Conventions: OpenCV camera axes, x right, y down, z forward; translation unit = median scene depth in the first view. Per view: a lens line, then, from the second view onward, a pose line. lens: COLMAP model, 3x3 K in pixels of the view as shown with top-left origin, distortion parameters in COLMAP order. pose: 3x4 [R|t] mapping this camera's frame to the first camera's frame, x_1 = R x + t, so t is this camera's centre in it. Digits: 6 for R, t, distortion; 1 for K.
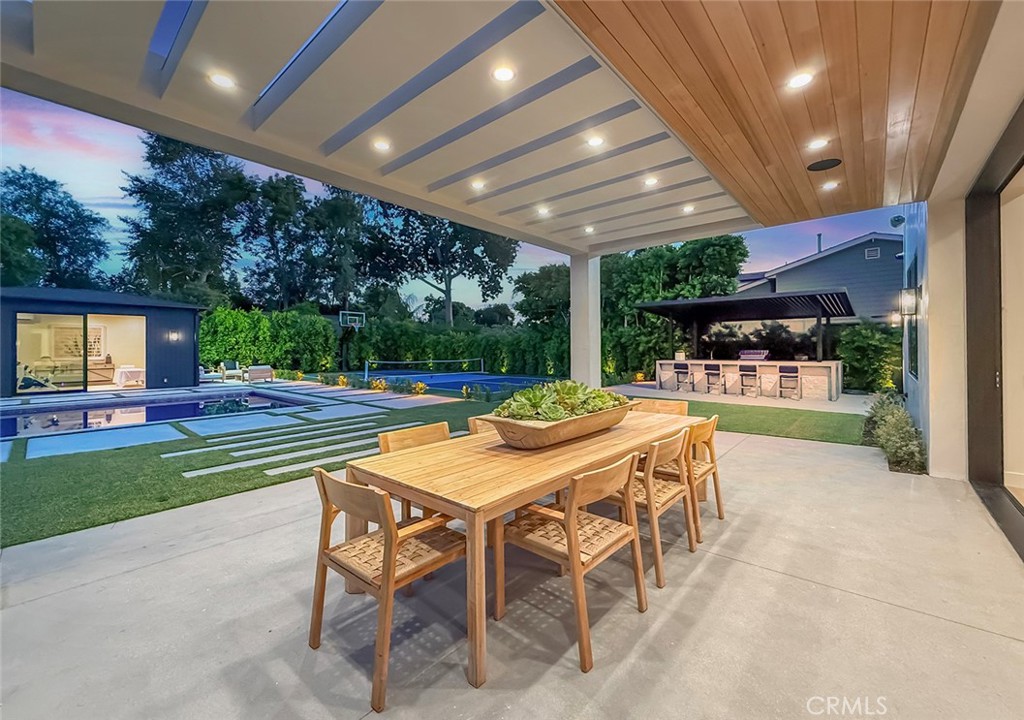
lens RADIAL K [[408.3, 0, 552.7], [0, 408.3, 349.0], [0, 0, 1]] dist [0.002562, 0.000410]
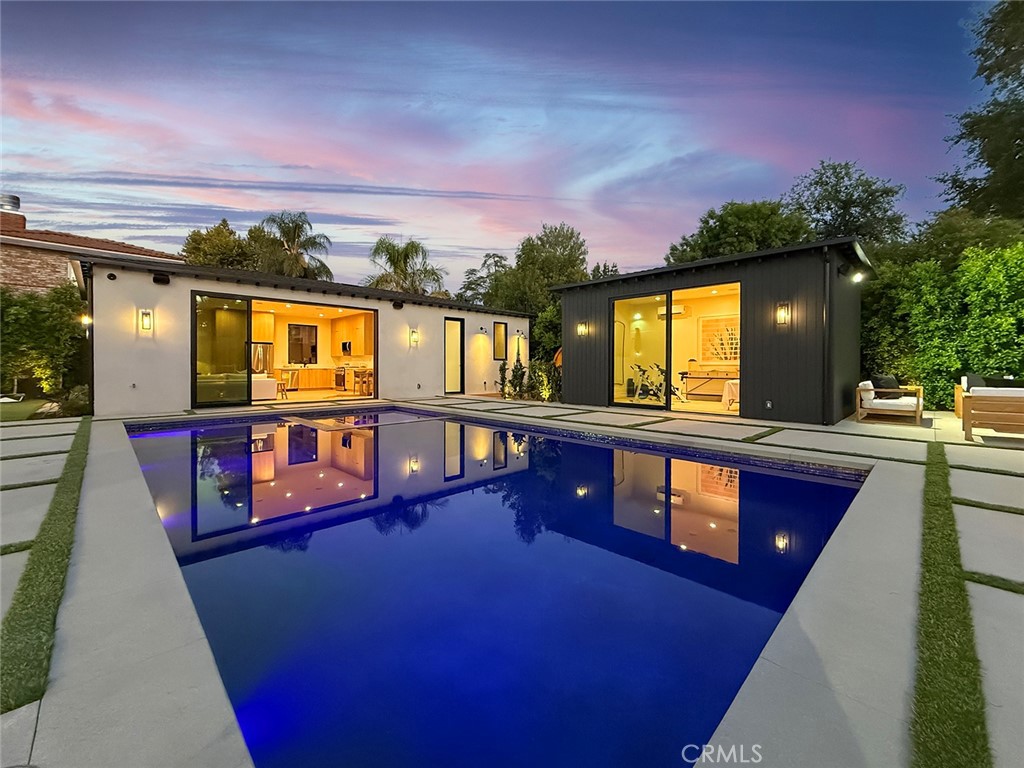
lens RADIAL K [[419.6, 0, 512.0], [0, 419.6, 384.0], [0, 0, 1]] dist [0.000628, 0.000235]
pose [[-0.136783, 0.045872, -0.989538, -0.304080], [-0.004064, 0.998893, 0.046867, 0.022167], [0.990593, 0.010433, -0.136445, 0.583539]]
